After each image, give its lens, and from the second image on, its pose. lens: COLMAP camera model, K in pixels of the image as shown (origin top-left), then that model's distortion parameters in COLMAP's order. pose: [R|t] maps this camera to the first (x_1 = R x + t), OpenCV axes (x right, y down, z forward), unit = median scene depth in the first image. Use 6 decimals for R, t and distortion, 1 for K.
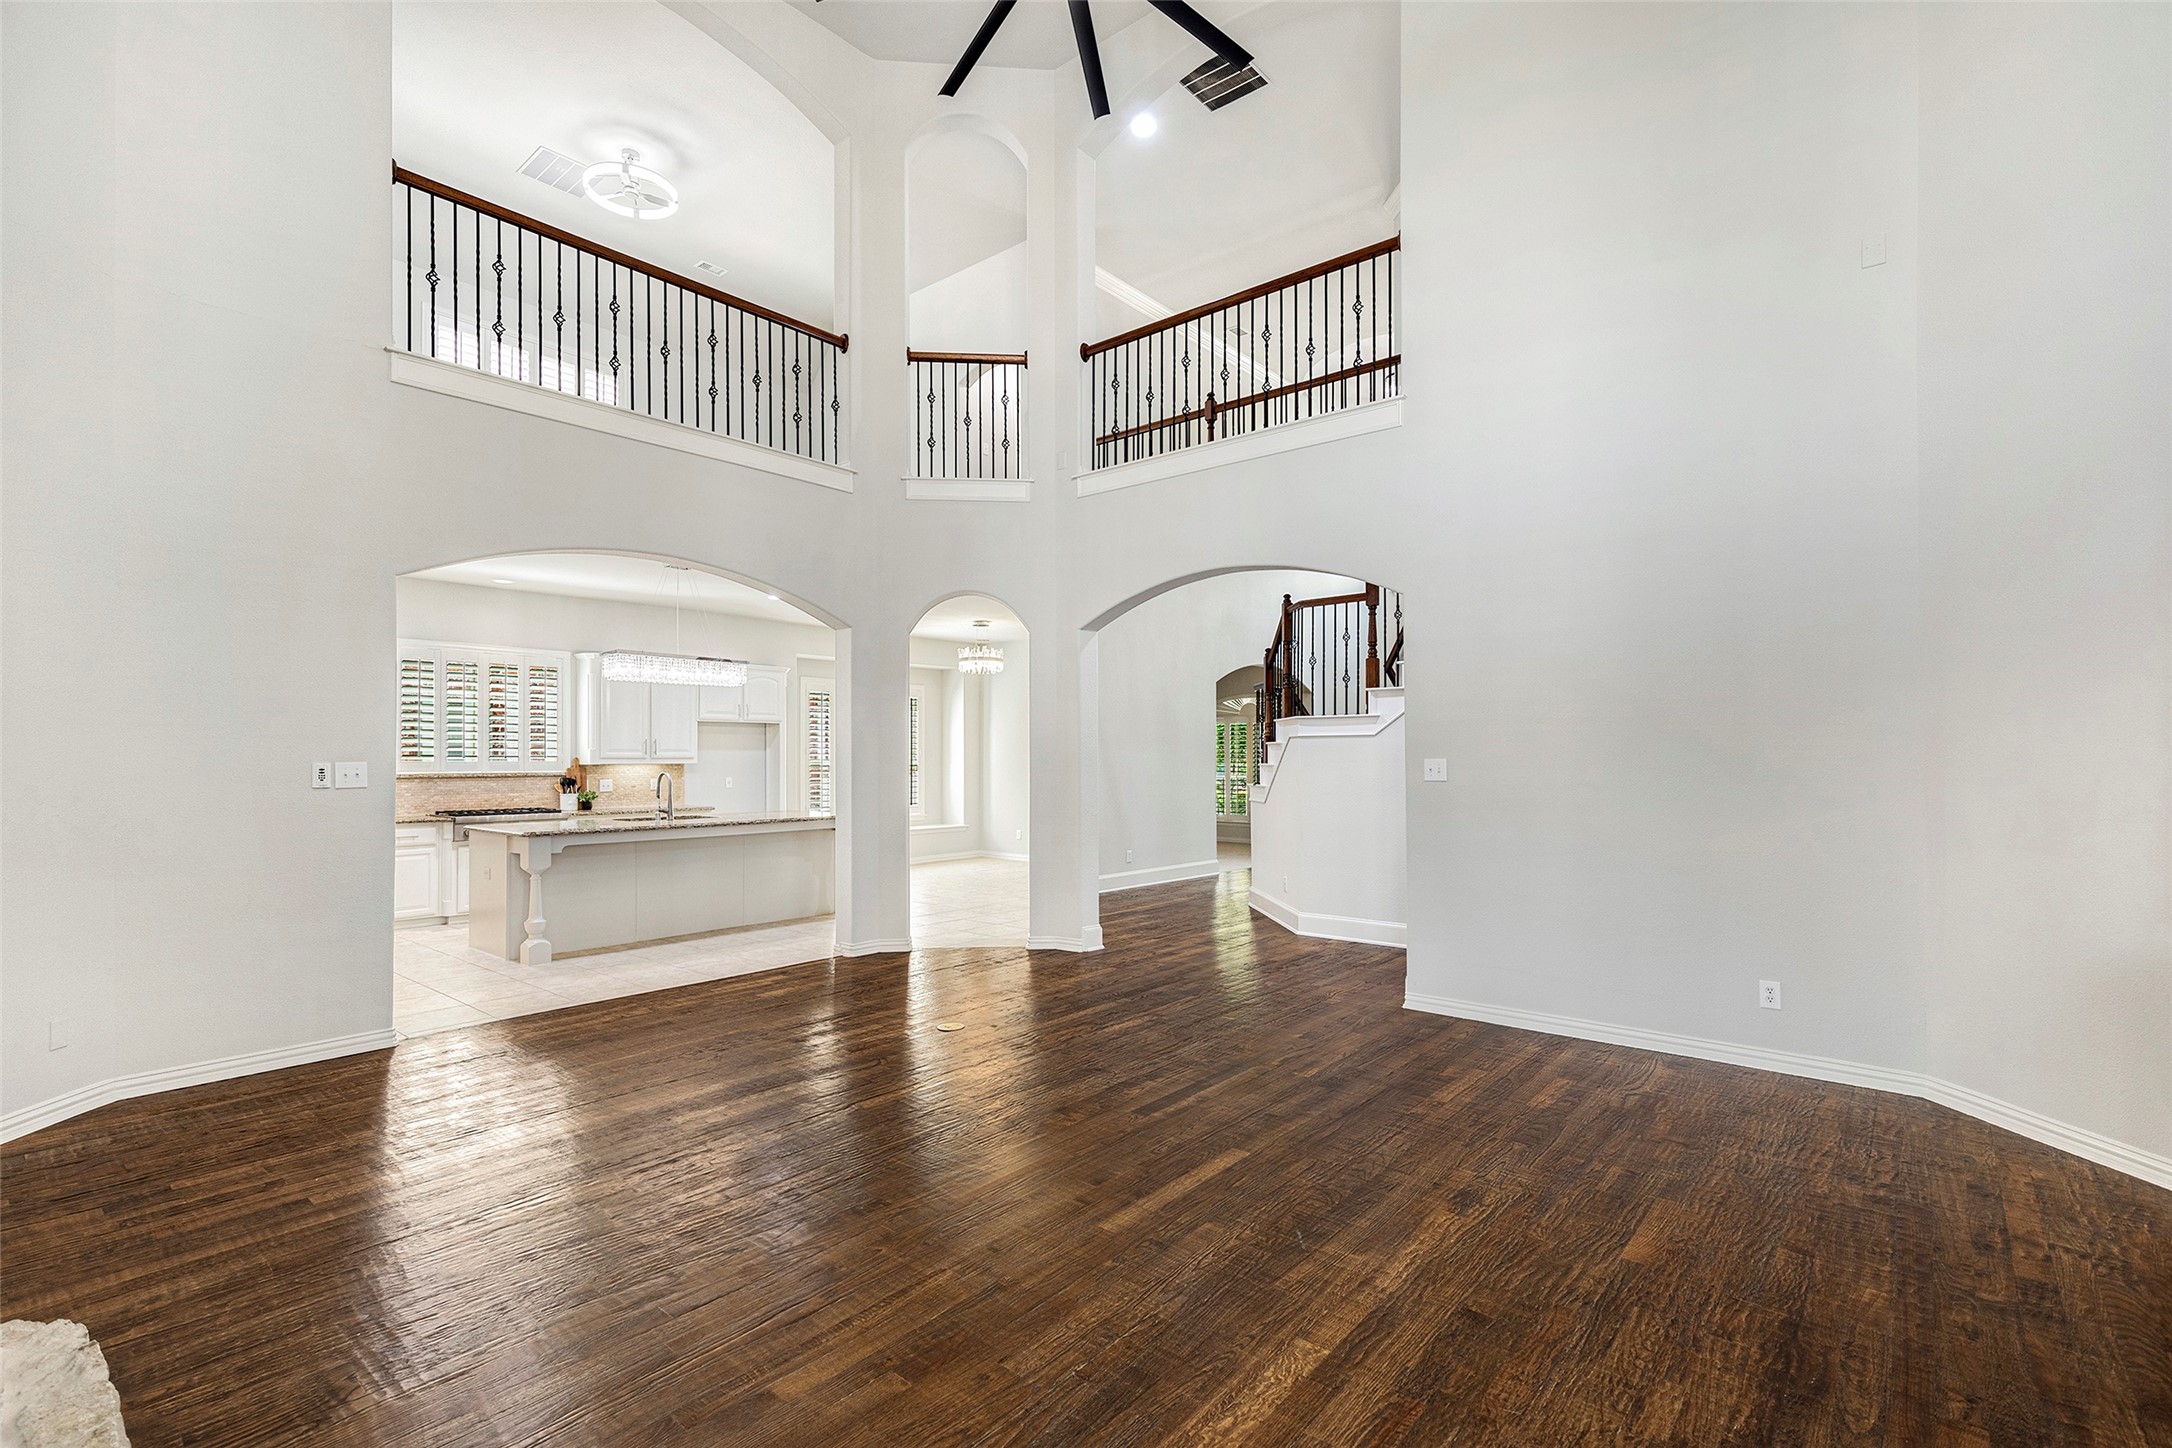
lens RADIAL K [[986.5, 0, 1110.7], [0, 986.5, 754.9], [0, 0, 1]] dist [0.011726, -0.001202]
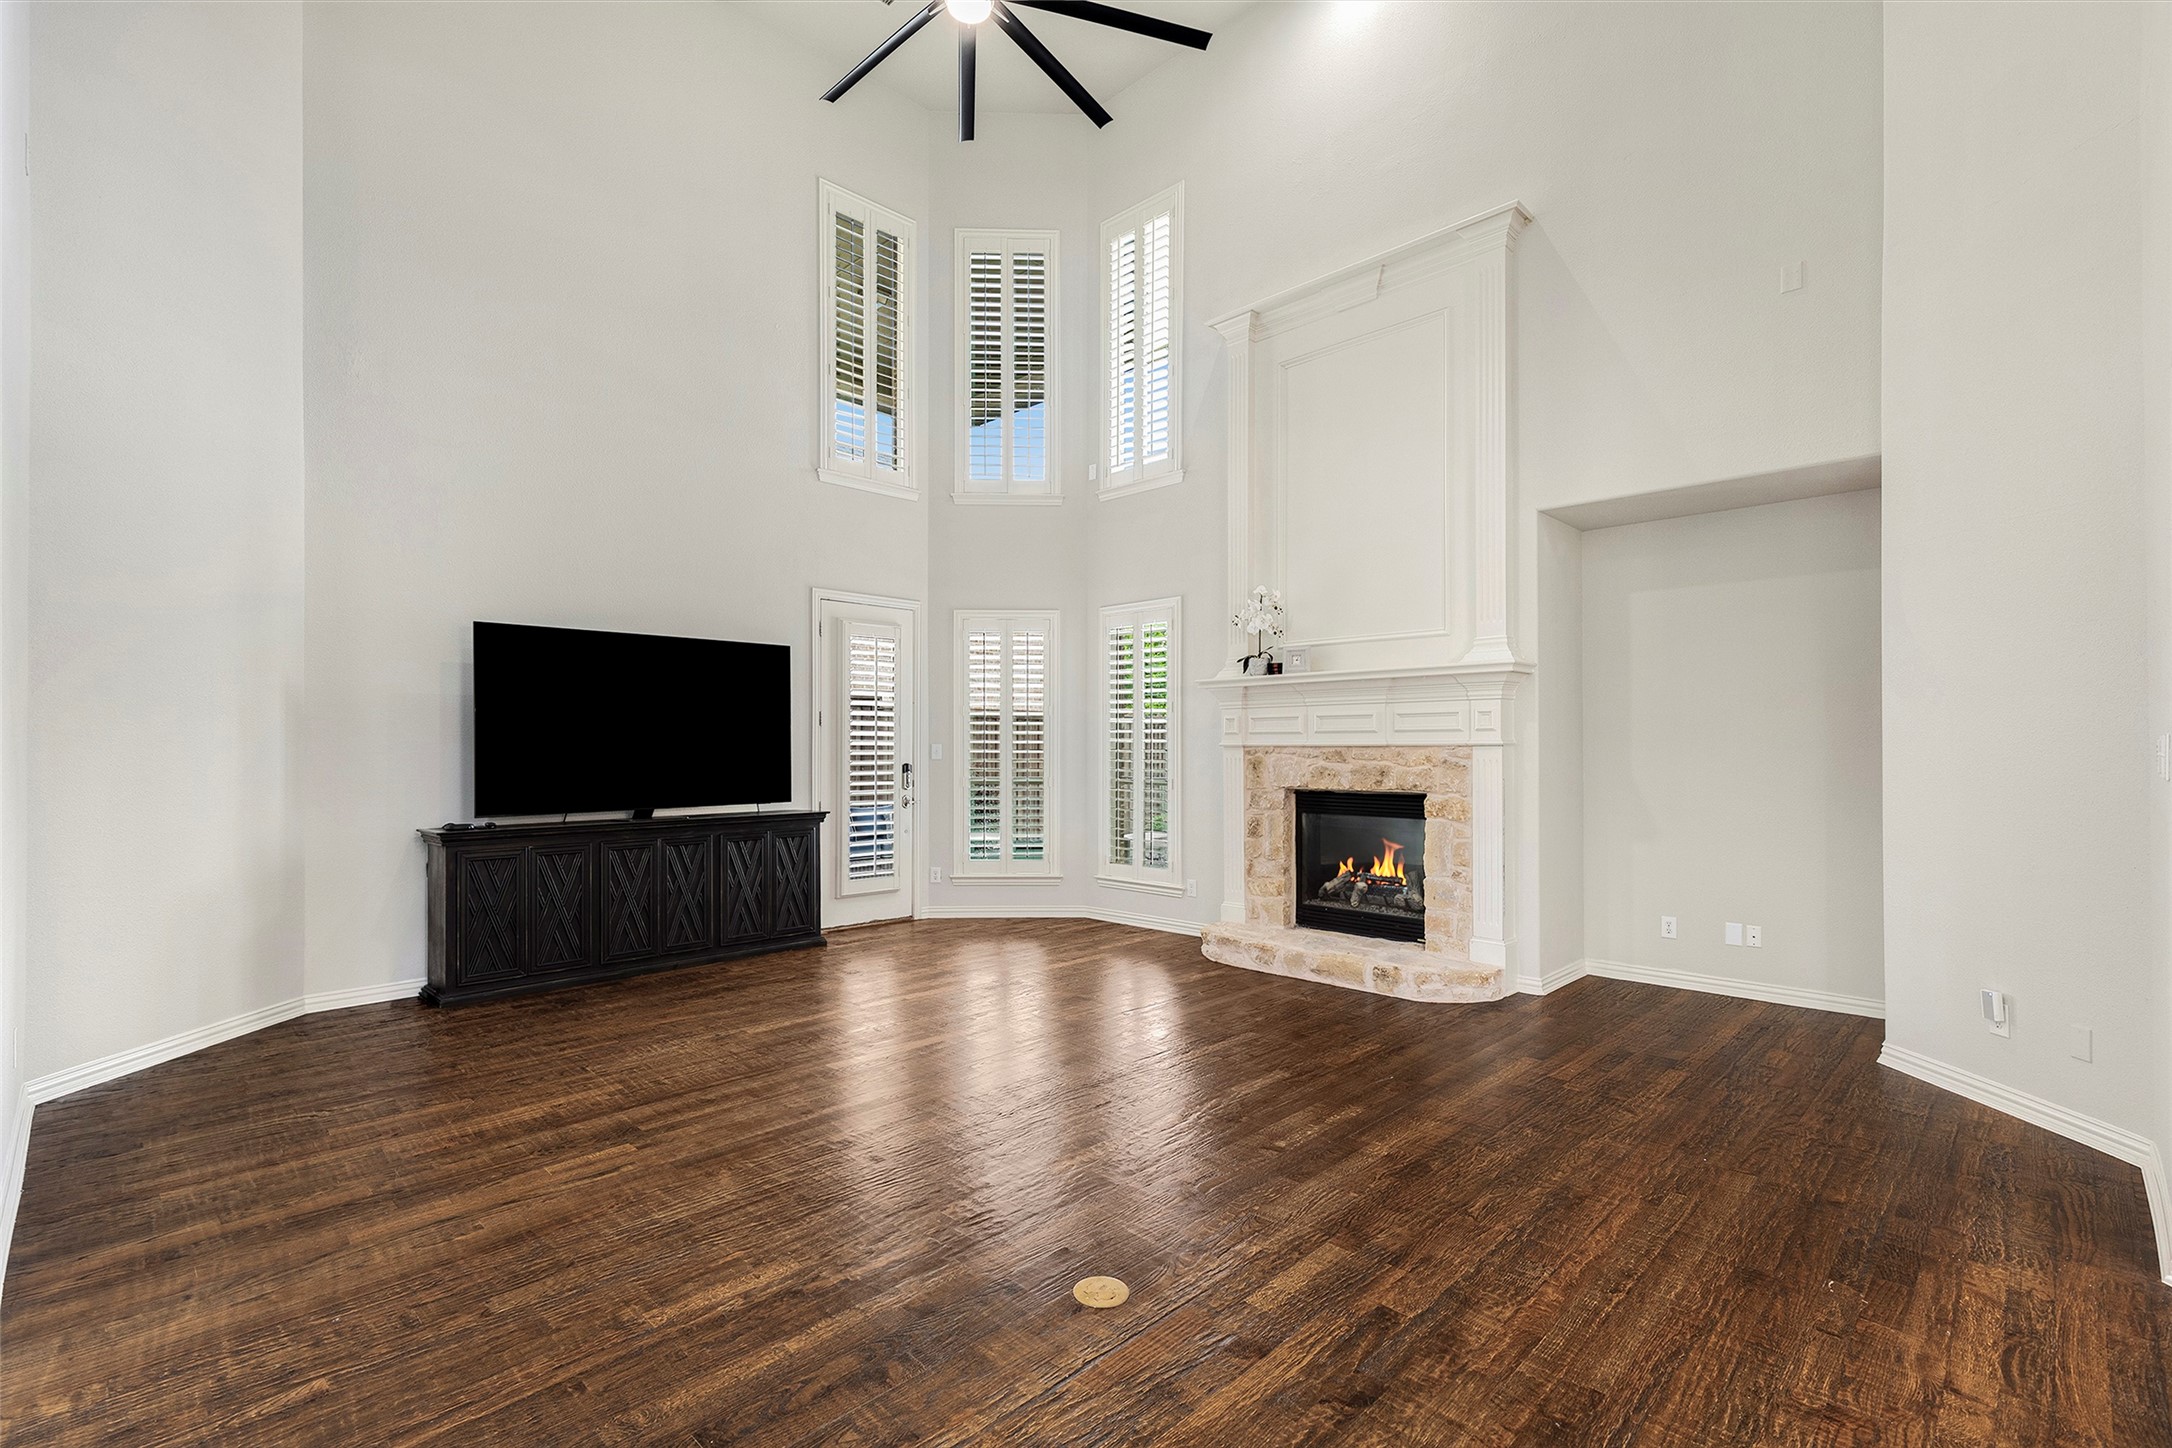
lens RADIAL K [[986.5, 0, 1119.6], [0, 986.5, 746.6], [0, 0, 1]] dist [0.011726, -0.001202]
pose [[-0.997008, 0.003362, 0.077229, -0.122301], [0.003283, 0.999994, -0.001146, 0.006960], [-0.077232, -0.000889, -0.997013, 0.857822]]
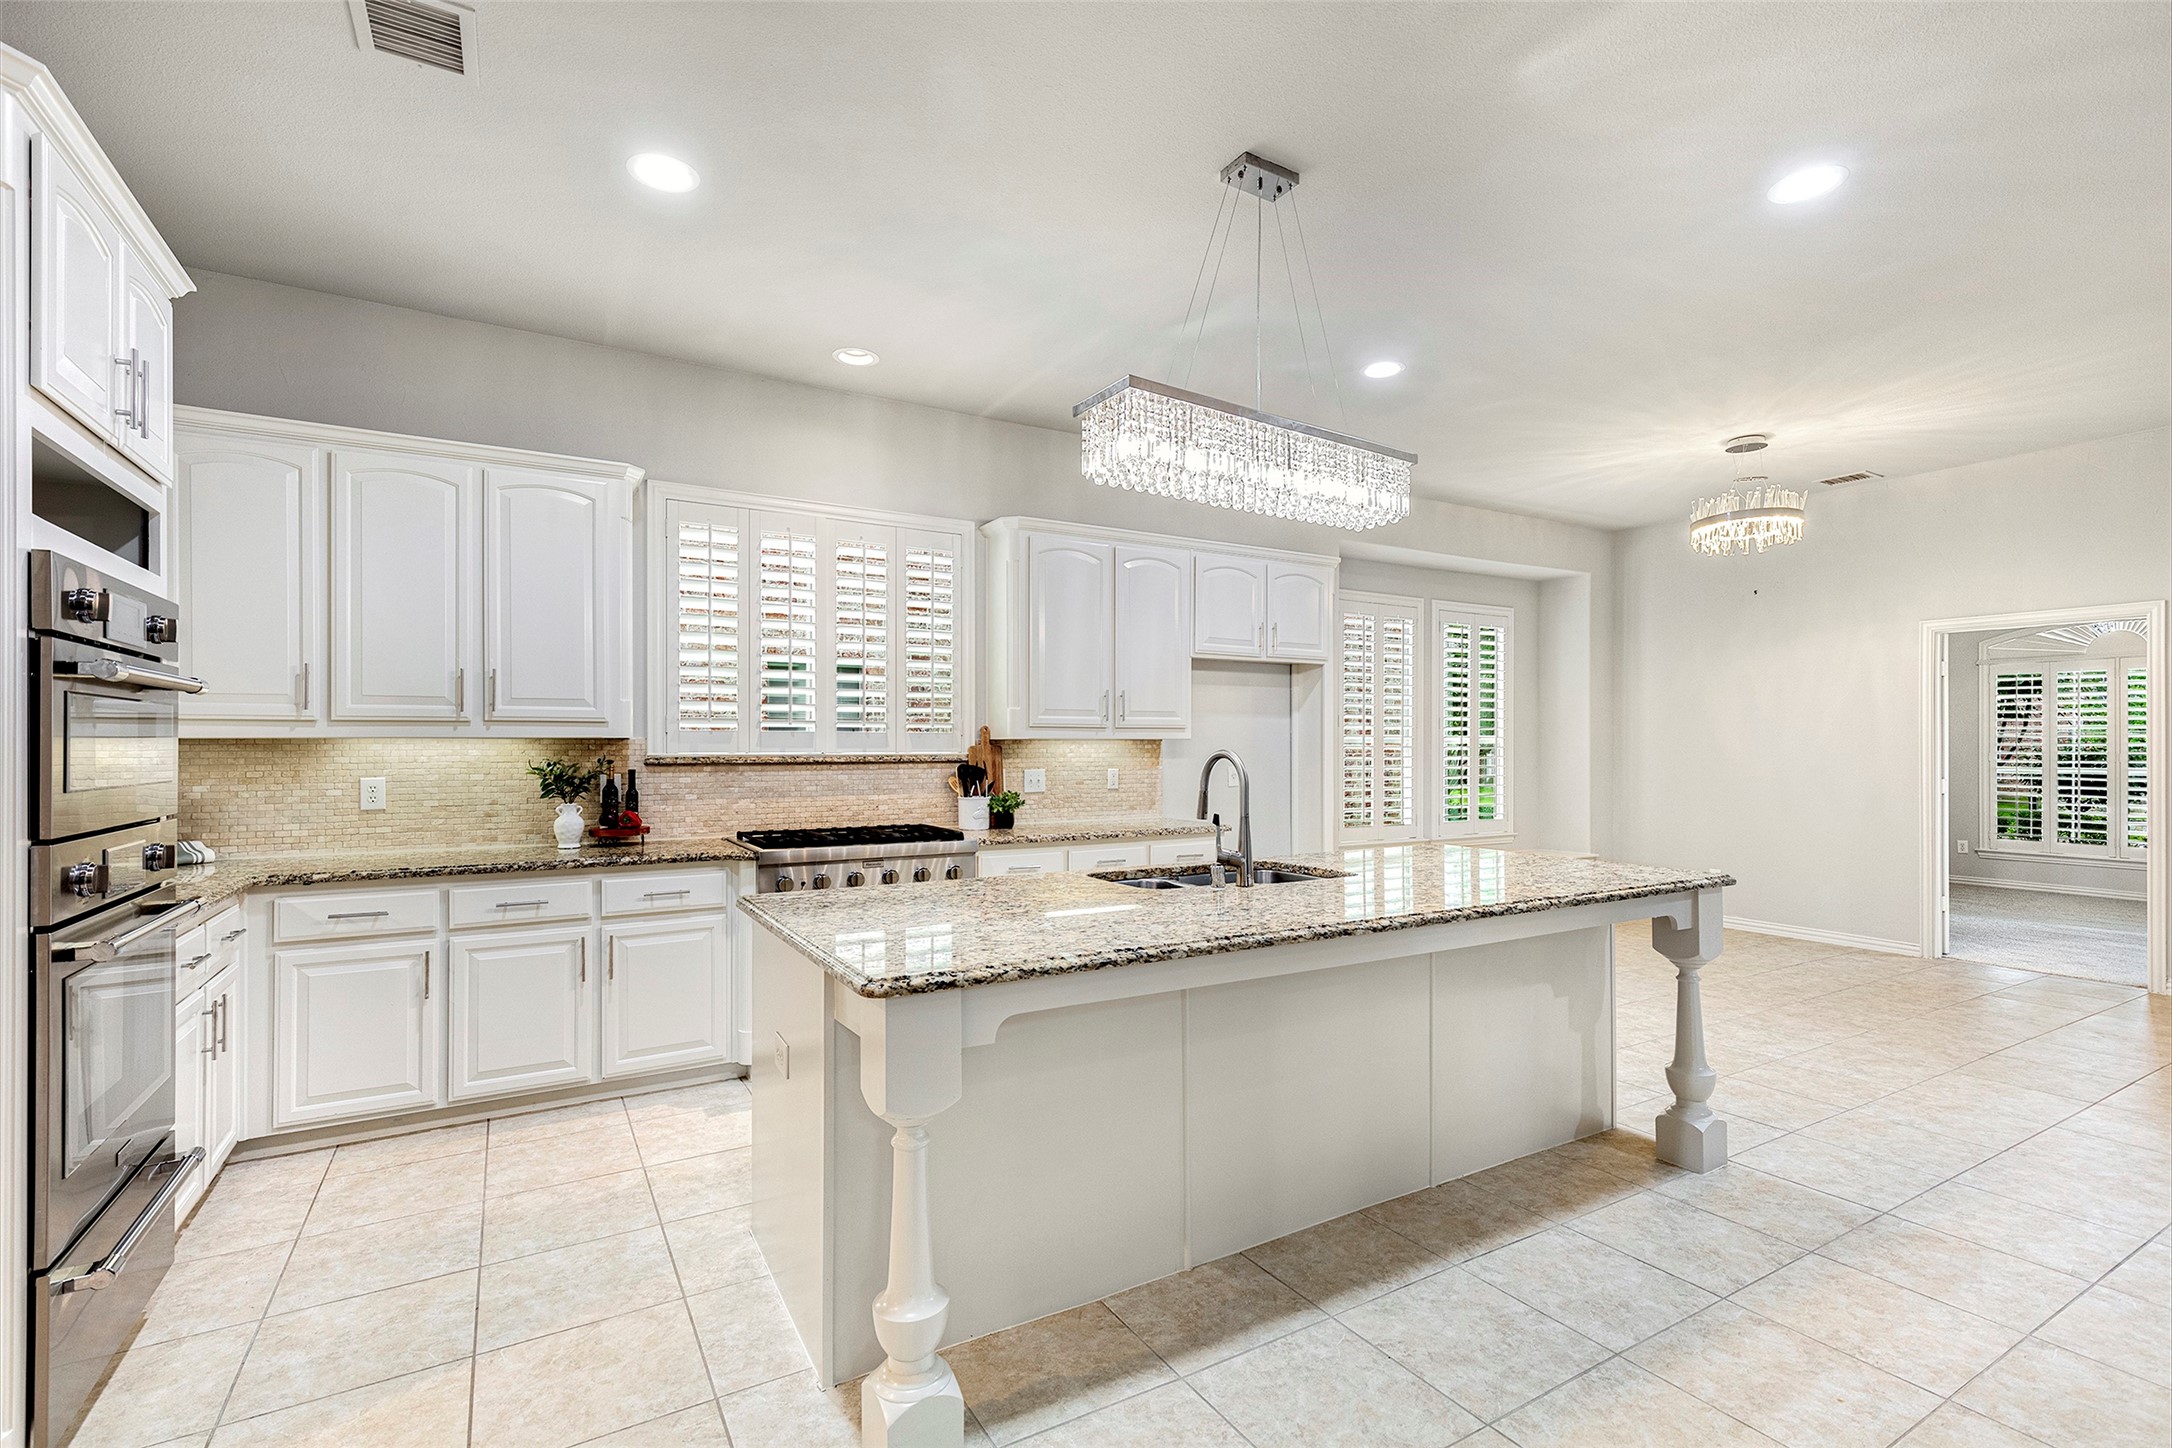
lens RADIAL K [[986.5, 0, 1099.9], [0, 986.5, 739.2], [0, 0, 1]] dist [0.011726, -0.001202]
pose [[0.941050, -0.001959, -0.338262, -0.343112], [0.000367, 0.999989, -0.004771, 0.013374], [0.338268, 0.004365, 0.941040, 0.594477]]
